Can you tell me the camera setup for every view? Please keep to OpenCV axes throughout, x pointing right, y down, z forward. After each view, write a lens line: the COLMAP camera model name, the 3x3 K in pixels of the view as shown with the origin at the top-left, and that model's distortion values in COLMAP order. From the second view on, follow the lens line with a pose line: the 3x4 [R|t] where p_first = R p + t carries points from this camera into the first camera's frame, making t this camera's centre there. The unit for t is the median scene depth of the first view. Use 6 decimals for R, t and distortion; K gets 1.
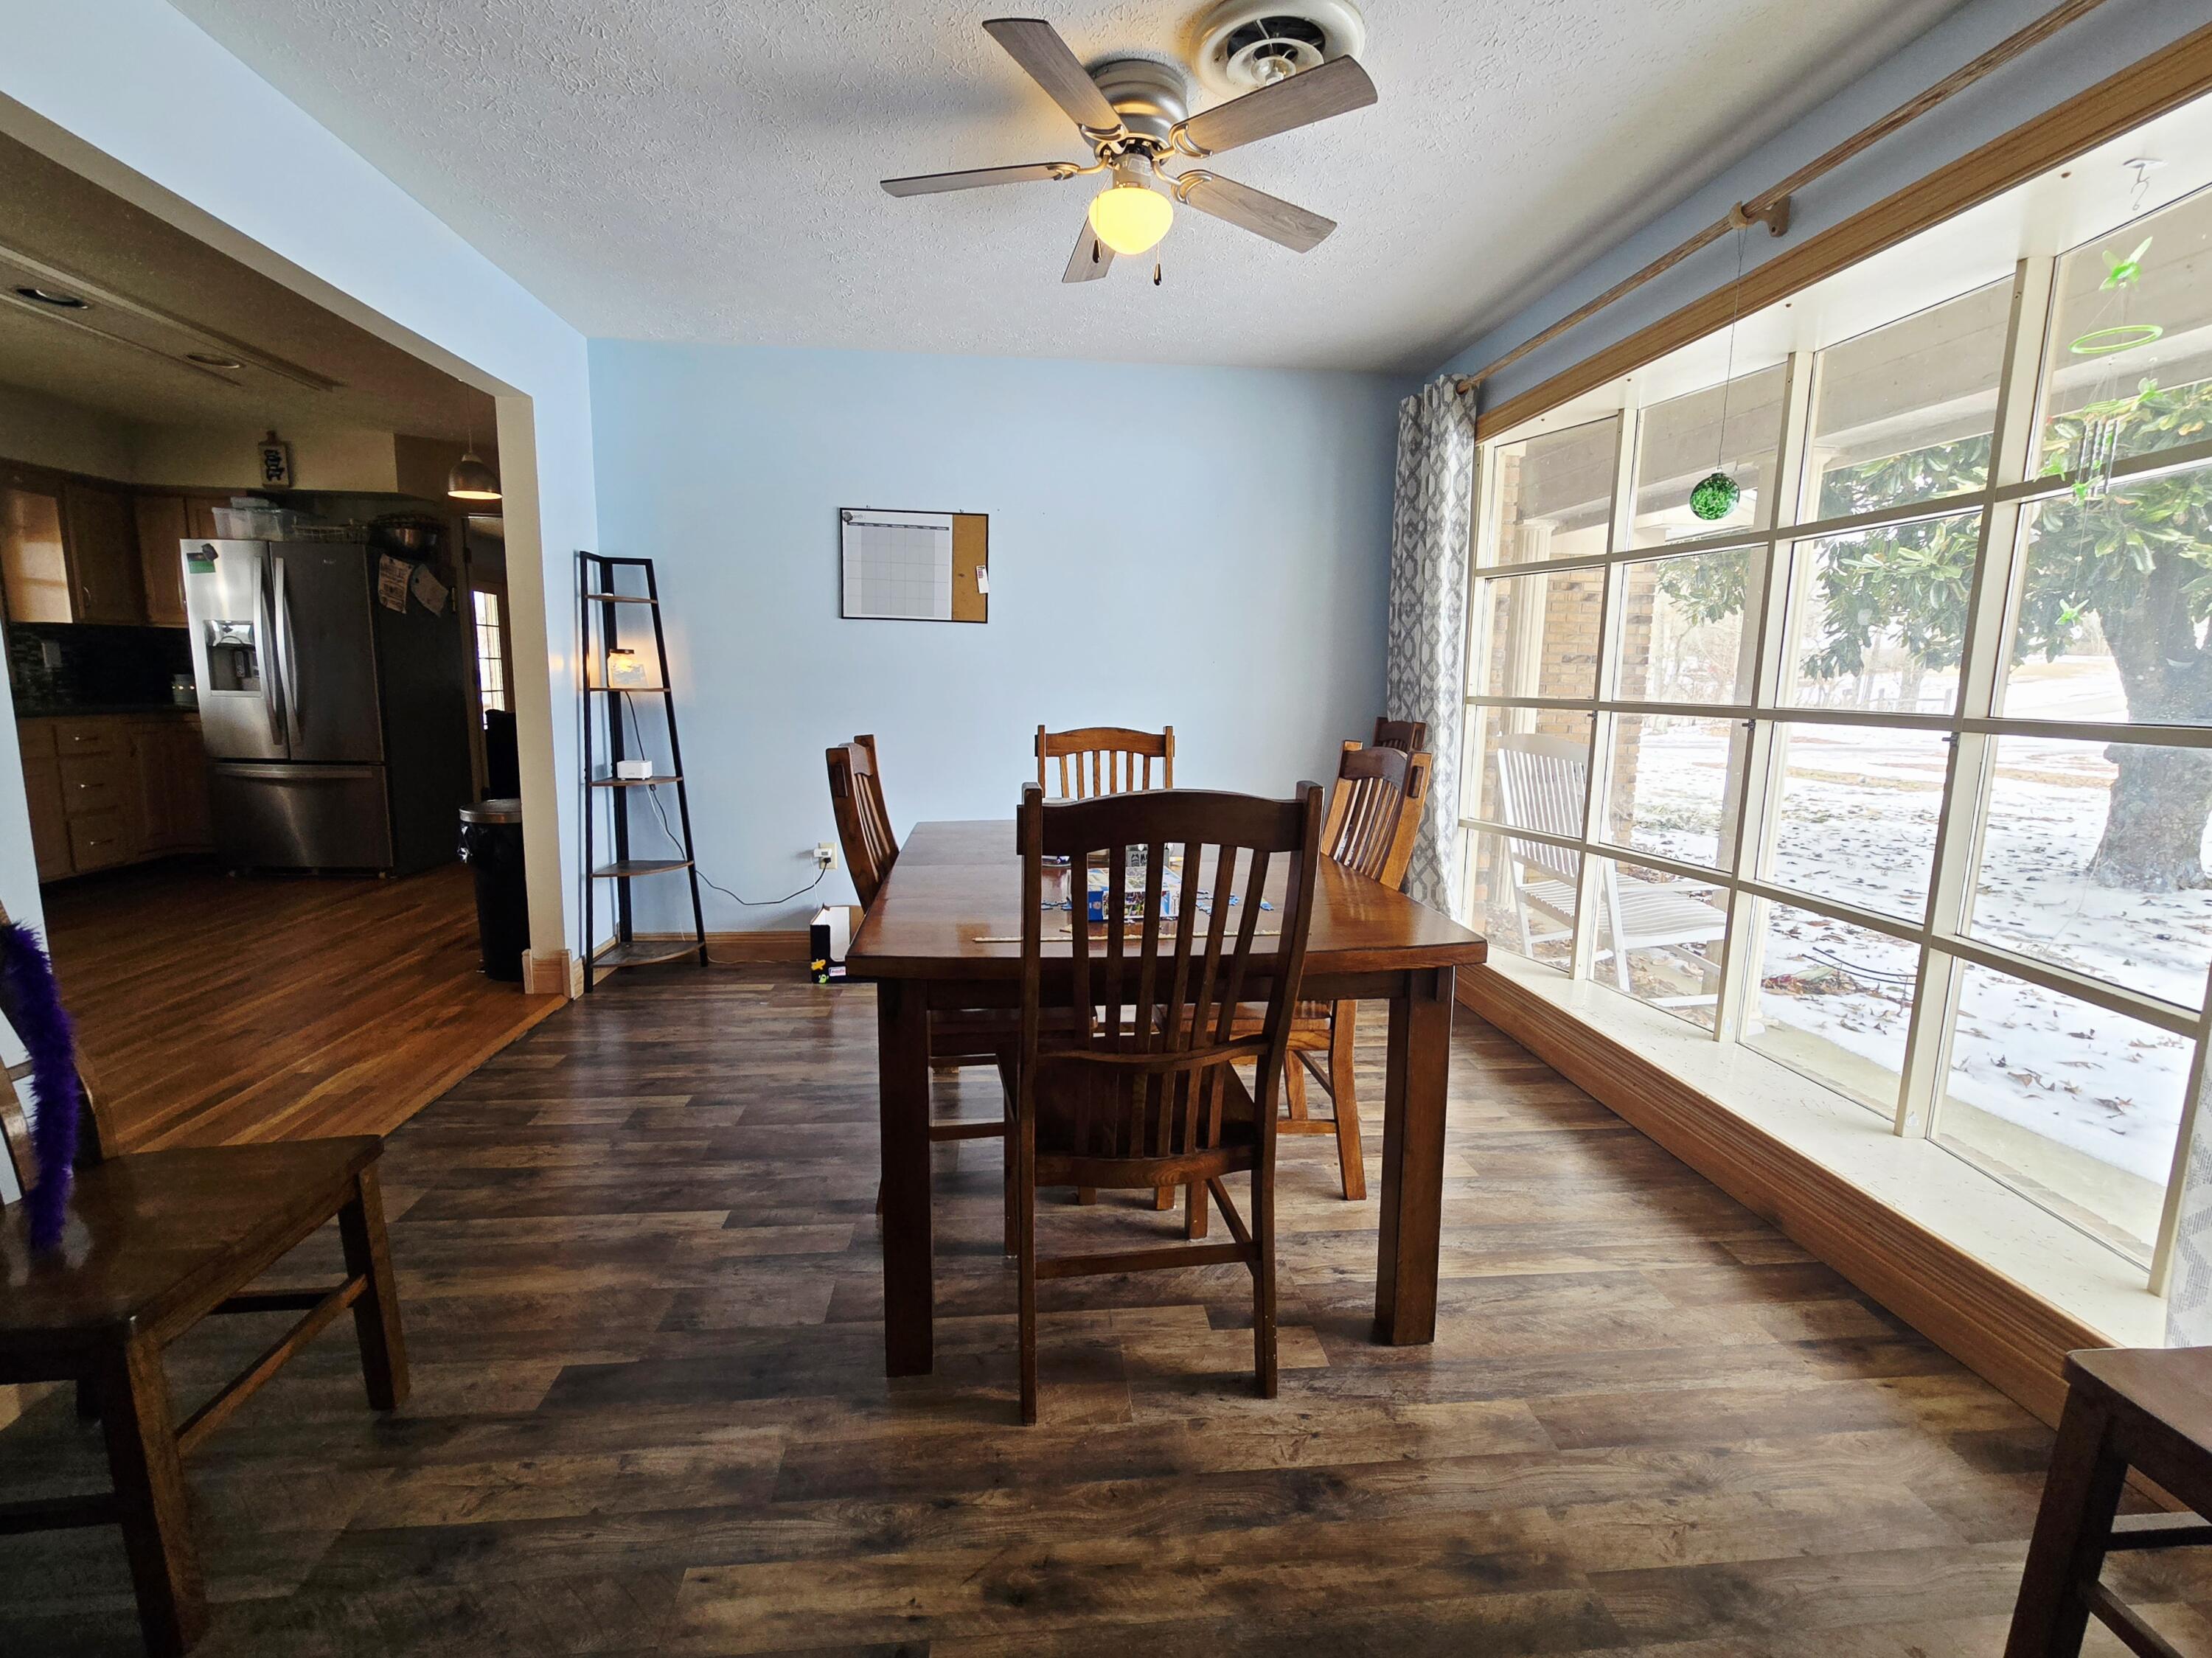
lens RADIAL K [[965.6, 0, 1096.7], [0, 965.6, 809.8], [0, 0, 1]] dist [-0.001668, -0.000058]
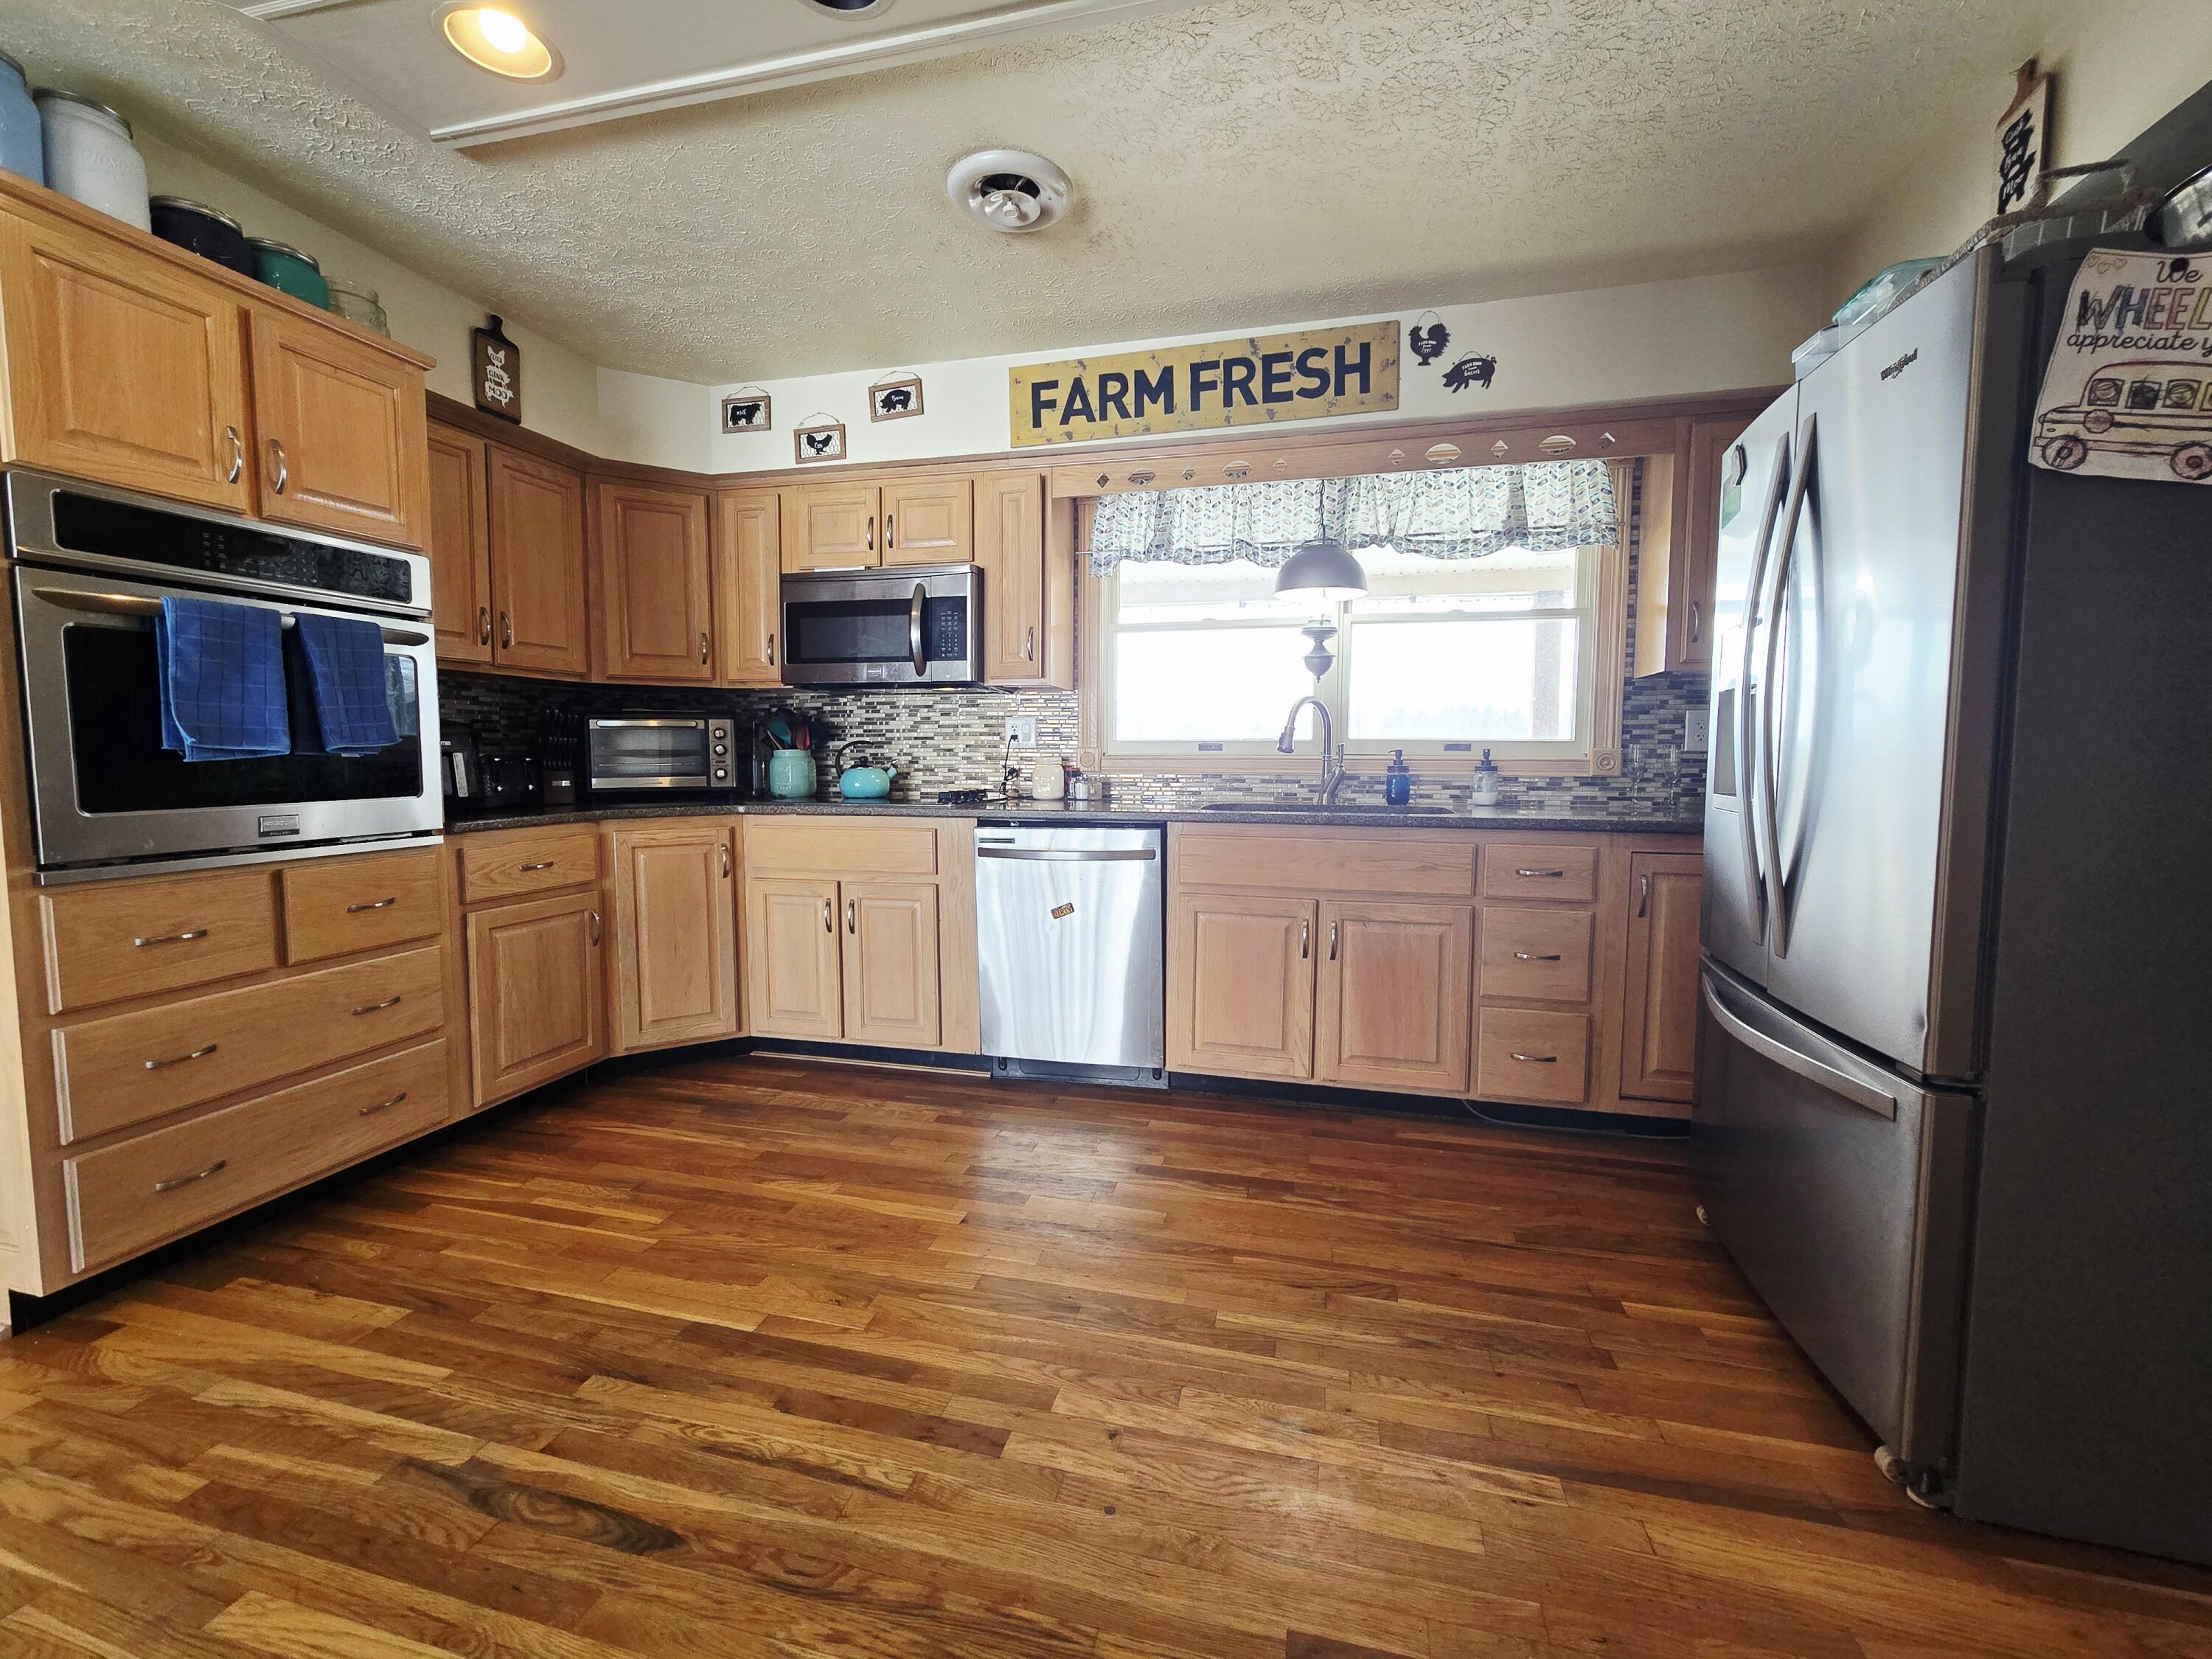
lens RADIAL K [[901.9, 0, 1101.4], [0, 901.9, 821.7], [0, 0, 1]] dist [-0.001209, -0.000218]
pose [[-0.332996, 0.052684, -0.941455, -0.431554], [-0.138860, 0.984812, 0.104226, -0.112219], [0.932647, 0.165437, -0.320623, 0.847844]]
